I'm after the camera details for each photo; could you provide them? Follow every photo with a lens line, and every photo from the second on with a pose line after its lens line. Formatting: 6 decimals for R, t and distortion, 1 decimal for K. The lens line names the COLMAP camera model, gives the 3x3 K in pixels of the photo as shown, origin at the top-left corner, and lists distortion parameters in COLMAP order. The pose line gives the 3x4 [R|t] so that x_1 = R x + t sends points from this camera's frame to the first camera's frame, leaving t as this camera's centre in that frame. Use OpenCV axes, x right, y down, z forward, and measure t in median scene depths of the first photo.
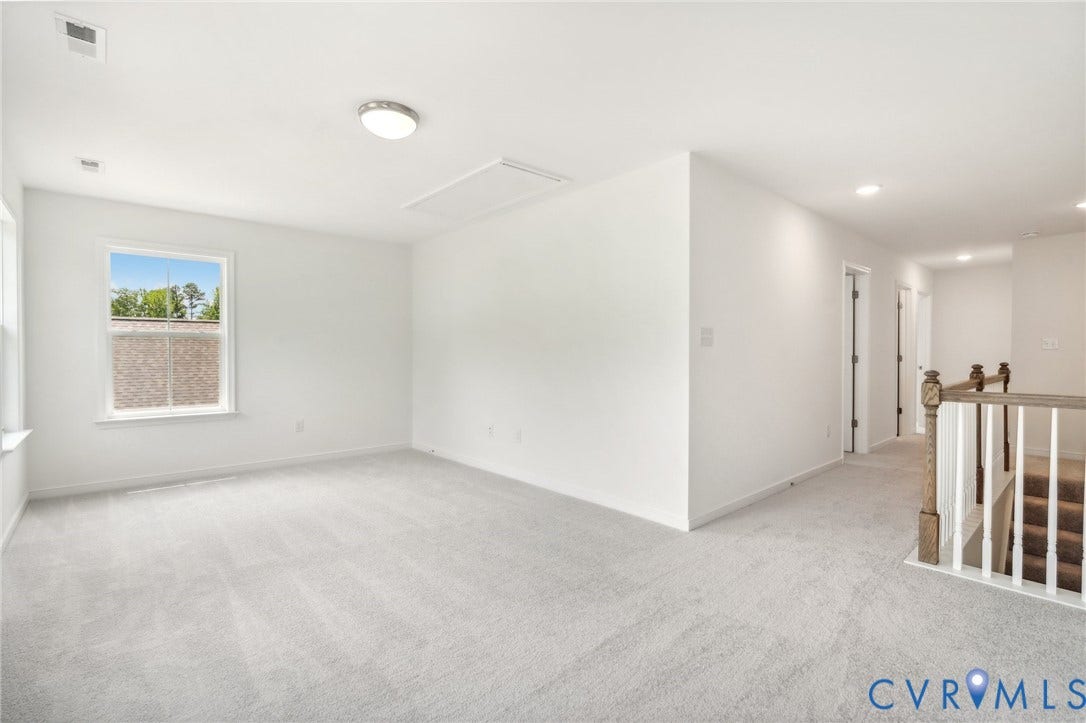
lens RADIAL K [[507.6, 0, 543.0], [0, 507.6, 361.5], [0, 0, 1]] dist [0.000034, 0.000075]
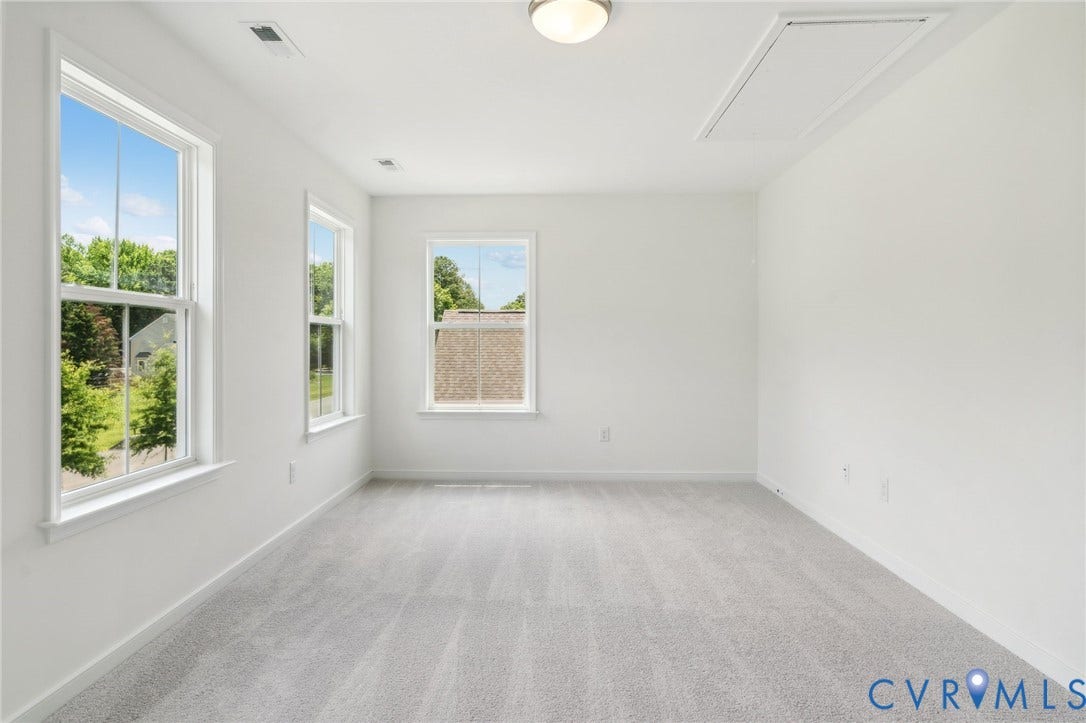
lens RADIAL K [[636.2, 0, 540.6], [0, 636.2, 349.7], [0, 0, 1]] dist [0.001515, -0.000202]
pose [[0.721015, 0.005392, -0.692899, 0.191544], [-0.011448, 0.999926, -0.004131, -0.005395], [0.692825, 0.010911, 0.721023, 0.231924]]
